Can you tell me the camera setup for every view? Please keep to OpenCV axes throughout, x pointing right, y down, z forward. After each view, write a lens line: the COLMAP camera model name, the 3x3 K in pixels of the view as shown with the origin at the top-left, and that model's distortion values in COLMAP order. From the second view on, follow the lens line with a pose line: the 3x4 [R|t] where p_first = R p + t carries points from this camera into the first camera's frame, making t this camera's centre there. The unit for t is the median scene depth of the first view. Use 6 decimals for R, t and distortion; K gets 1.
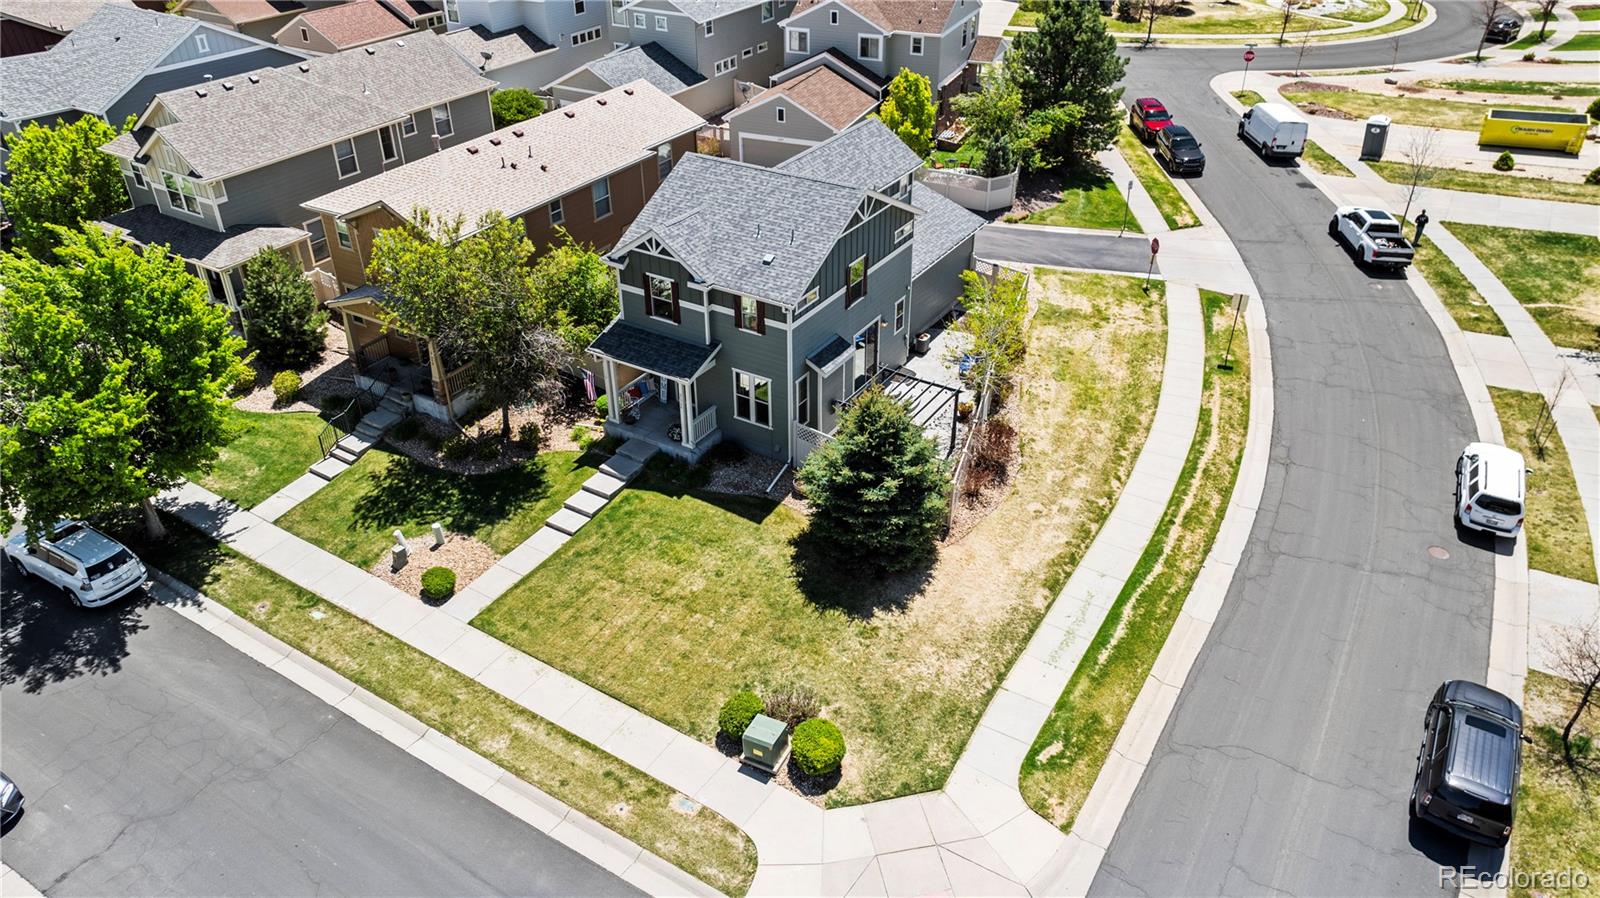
lens RADIAL K [[1133.1, 0, 751.4], [0, 1133.1, 441.4], [0, 0, 1]] dist [-0.072655, -0.000146]
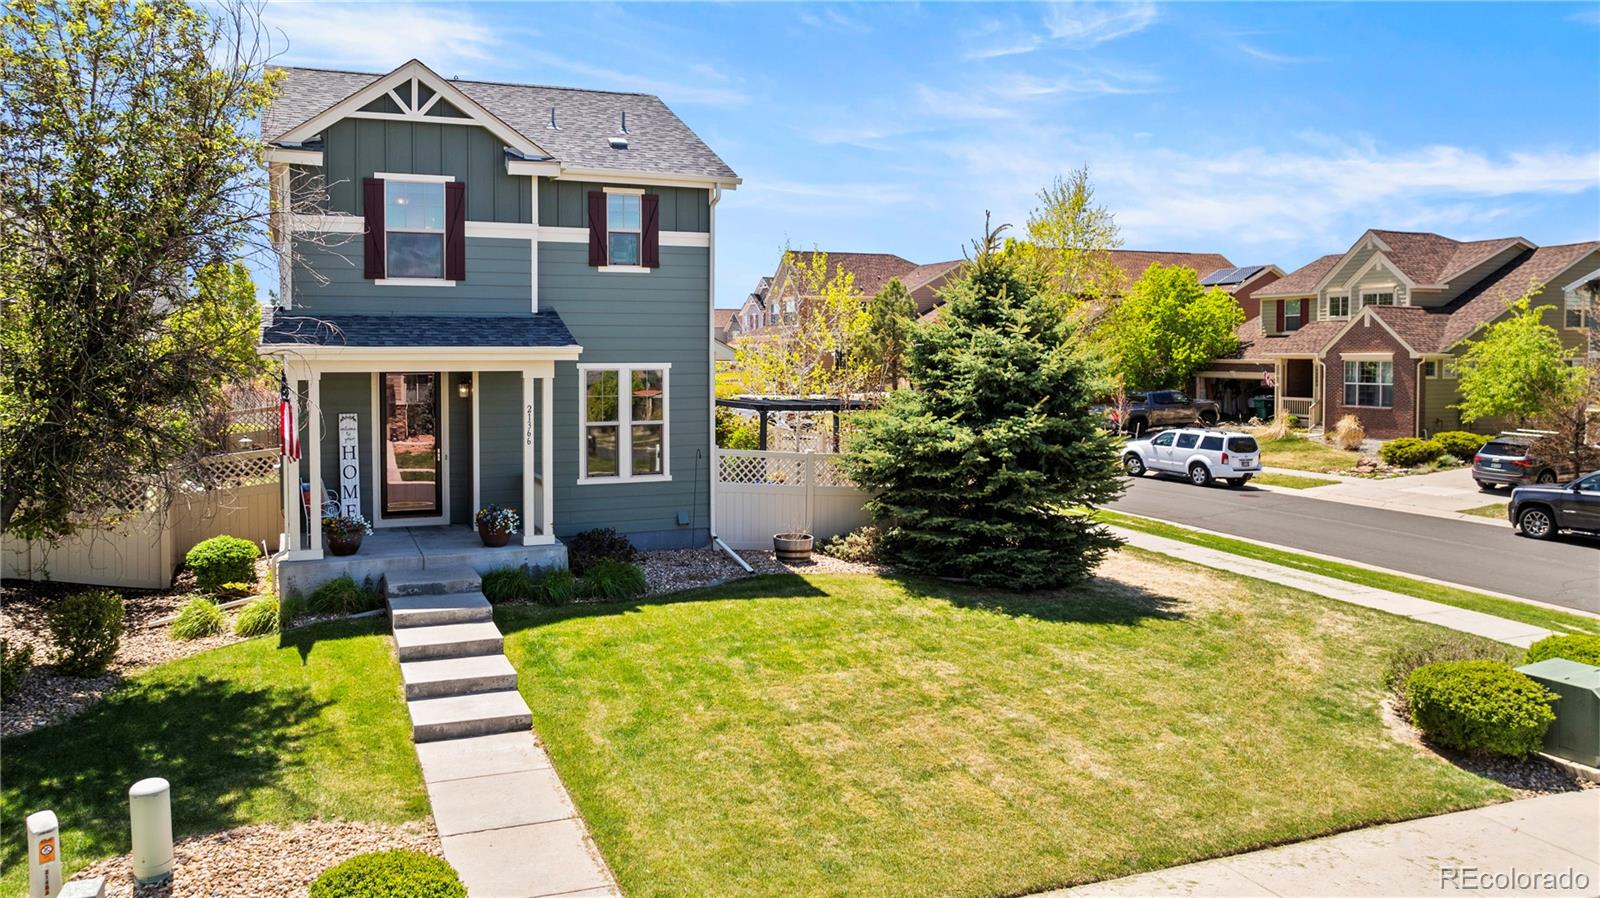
lens RADIAL K [[1133.1, 0, 751.4], [0, 1133.1, 441.4], [0, 0, 1]] dist [-0.072655, -0.000146]
pose [[0.585628, -0.027575, 0.810111, -0.371873], [0.443696, 0.847305, -0.291906, 0.138215], [-0.678362, 0.530391, 0.508440, 0.731363]]
